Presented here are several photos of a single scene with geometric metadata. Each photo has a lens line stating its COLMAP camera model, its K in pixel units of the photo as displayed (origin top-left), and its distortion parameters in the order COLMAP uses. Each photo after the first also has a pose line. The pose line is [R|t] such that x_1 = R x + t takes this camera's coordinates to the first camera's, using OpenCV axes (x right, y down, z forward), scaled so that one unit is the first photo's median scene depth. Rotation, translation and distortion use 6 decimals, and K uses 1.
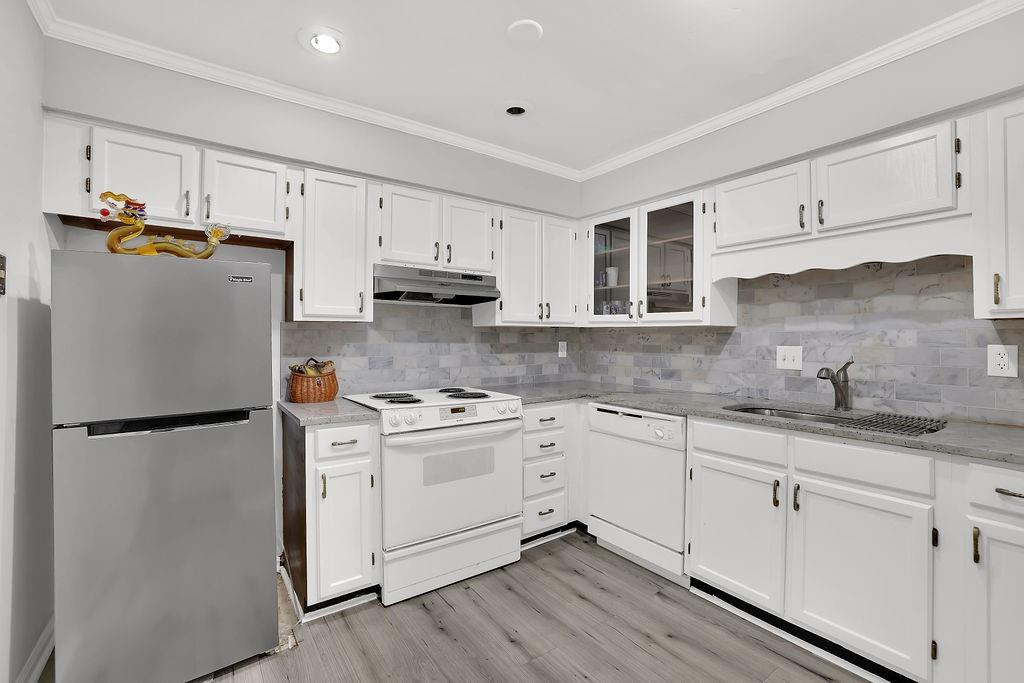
lens RADIAL K [[453.9, 0, 512.0], [0, 453.9, 341.5], [0, 0, 1]] dist [-0.045656, 0.020301]
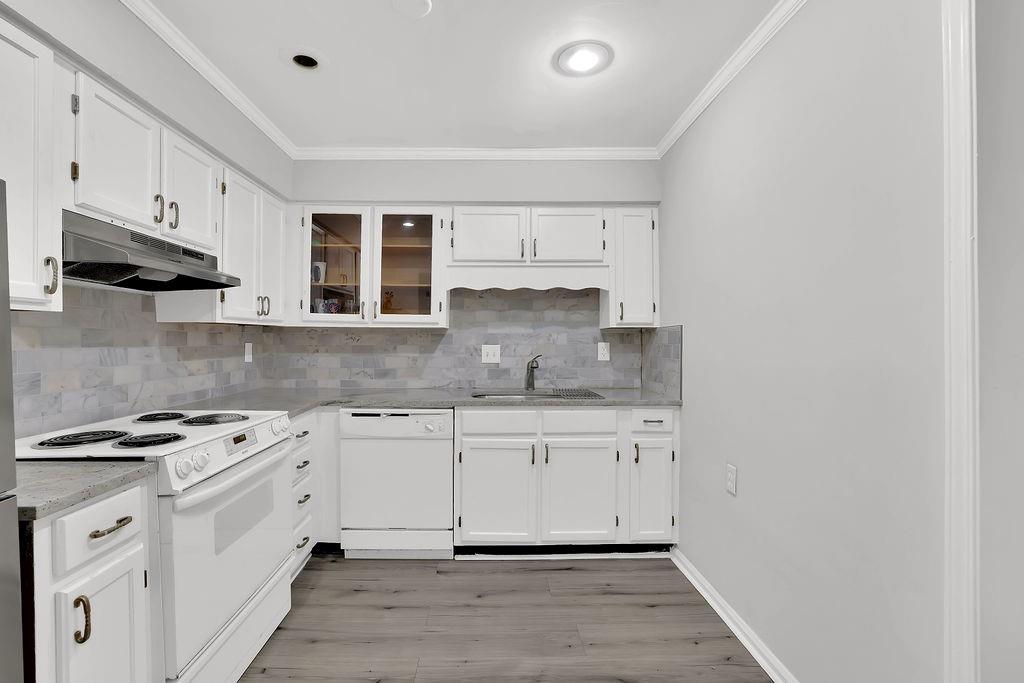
lens RADIAL K [[460.6, 0, 489.2], [0, 460.6, 349.8], [0, 0, 1]] dist [-0.047915, 0.021121]
pose [[0.573310, -0.022295, 0.819035, -0.430150], [0.005747, 0.999715, 0.023191, -0.005680], [-0.819318, -0.008589, 0.573275, 0.224712]]
